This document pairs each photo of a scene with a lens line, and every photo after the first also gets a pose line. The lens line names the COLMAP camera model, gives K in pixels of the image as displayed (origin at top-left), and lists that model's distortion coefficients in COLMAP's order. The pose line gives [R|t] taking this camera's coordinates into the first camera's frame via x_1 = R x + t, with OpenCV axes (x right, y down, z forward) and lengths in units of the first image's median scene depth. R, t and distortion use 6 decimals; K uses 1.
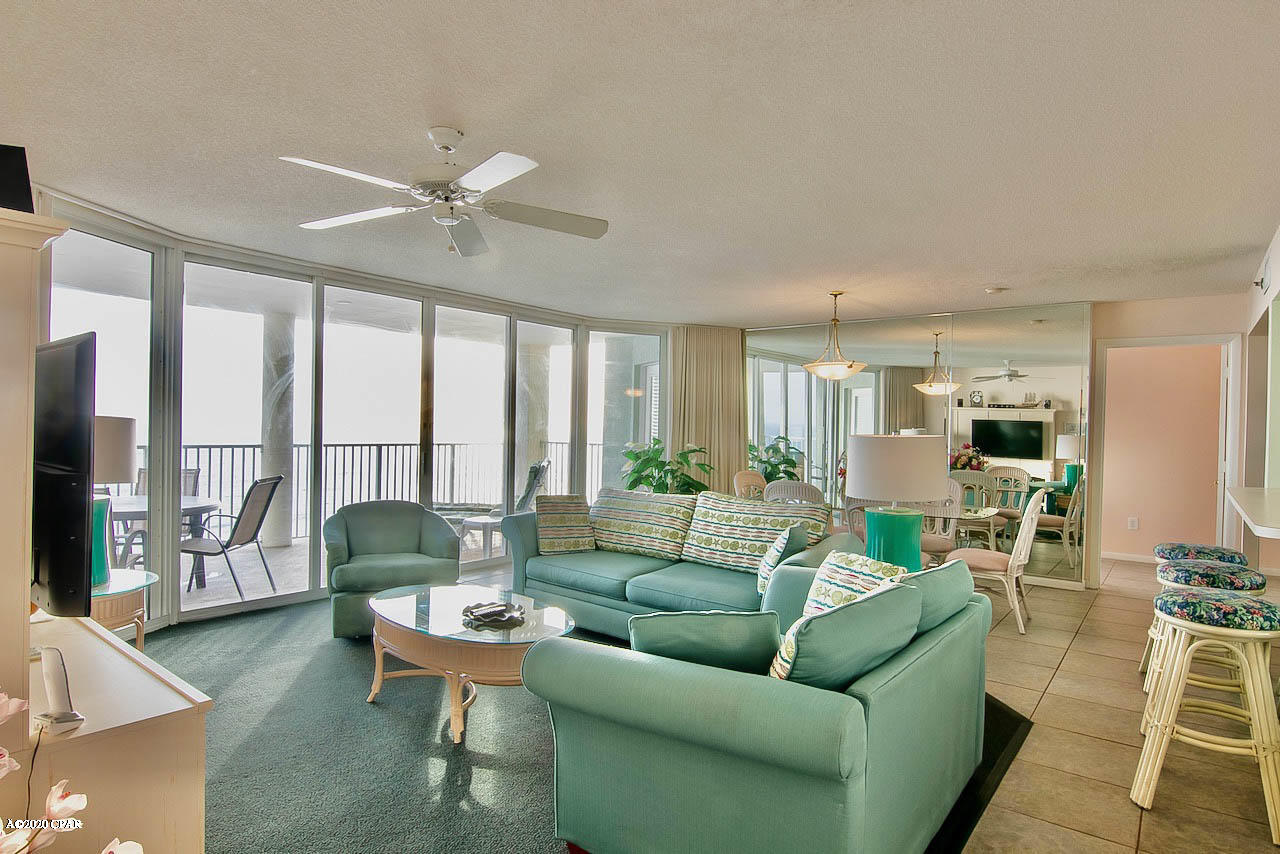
lens RADIAL K [[721.8, 0, 640.0], [0, 721.8, 427.0], [0, 0, 1]] dist [-0.006363, -0.001031]
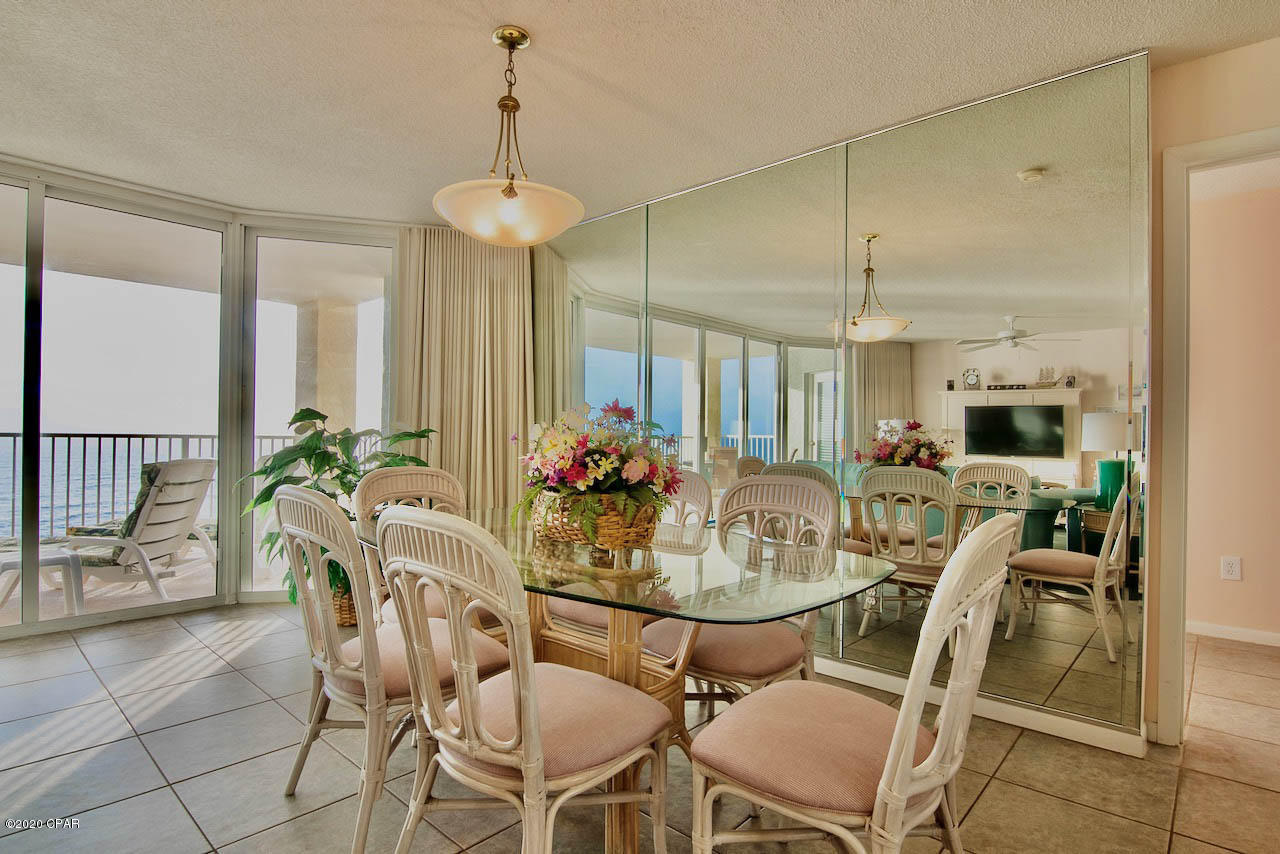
lens RADIAL K [[653.7, 0, 640.0], [0, 653.7, 427.0], [0, 0, 1]] dist [0.004058, 0.000438]
pose [[0.997010, -0.002235, -0.077244, 0.222843], [0.000972, 0.999865, -0.016375, 0.028552], [0.077270, 0.016251, 0.996878, 0.374651]]
